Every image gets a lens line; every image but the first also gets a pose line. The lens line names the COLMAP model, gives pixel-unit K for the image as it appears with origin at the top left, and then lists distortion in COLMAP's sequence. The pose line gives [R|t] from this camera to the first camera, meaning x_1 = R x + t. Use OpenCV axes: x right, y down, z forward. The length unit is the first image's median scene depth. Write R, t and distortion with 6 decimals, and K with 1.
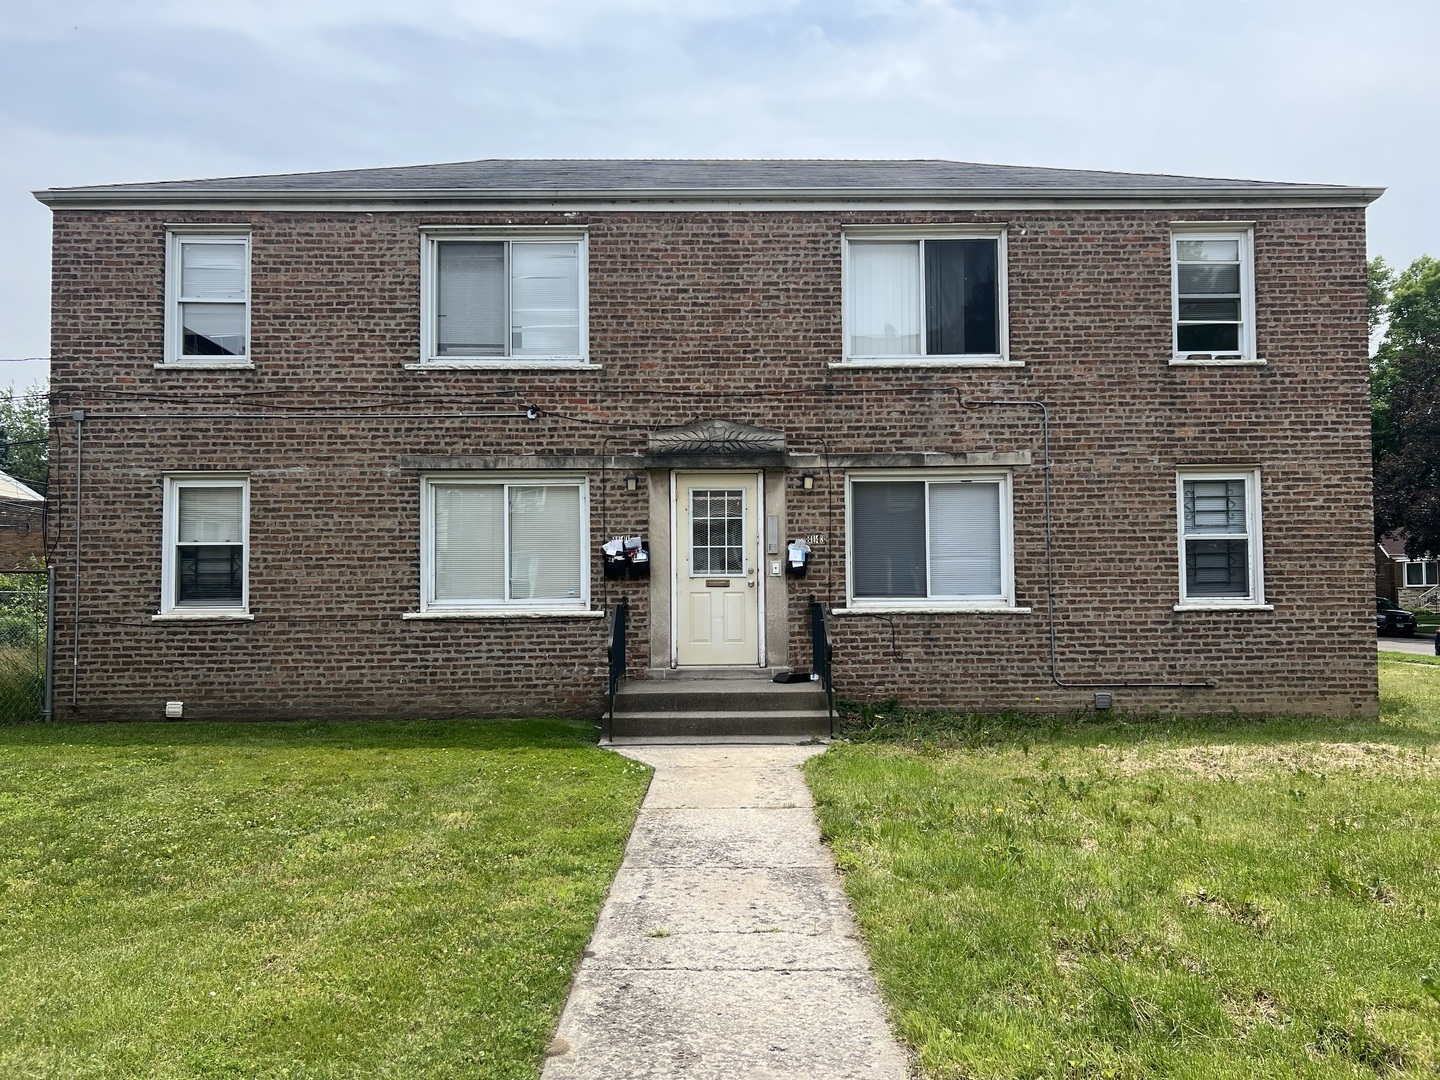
lens RADIAL K [[1083.1, 0, 718.5], [0, 1083.1, 542.4], [0, 0, 1]] dist [0.042646, -0.034580]
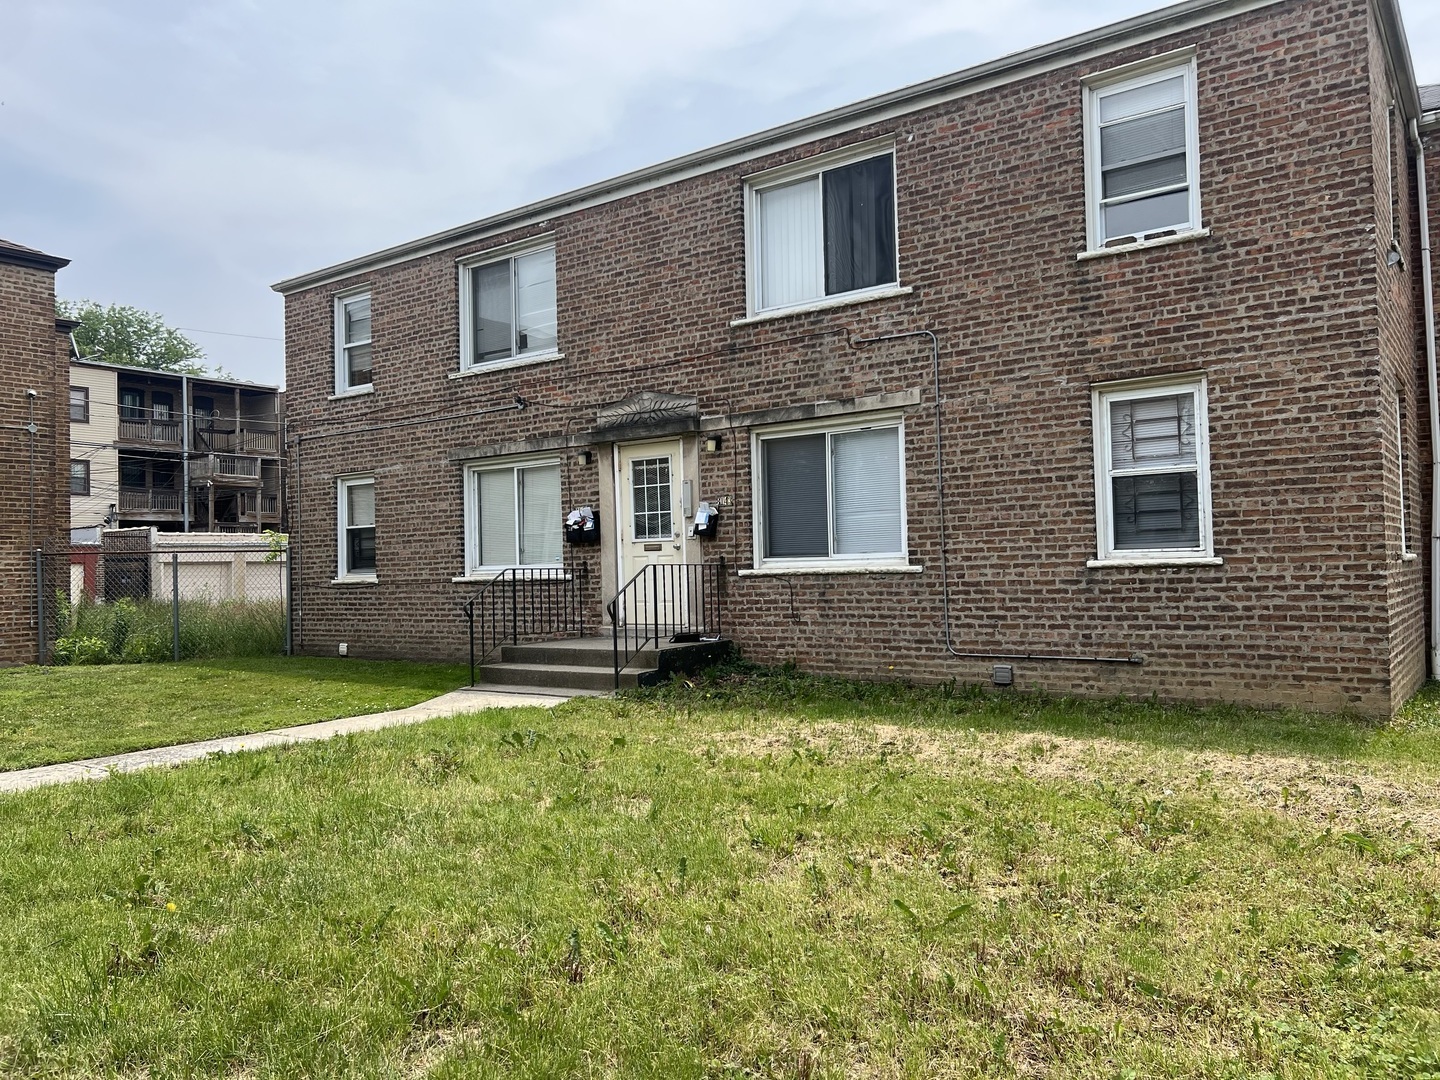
lens RADIAL K [[1083.1, 0, 719.3], [0, 1083.1, 538.7], [0, 0, 1]] dist [0.042646, -0.034580]
pose [[0.796777, -0.029253, -0.603565, 0.683608], [0.045829, 0.998876, 0.012087, 0.019695], [0.602533, -0.037291, 0.797222, 0.198337]]
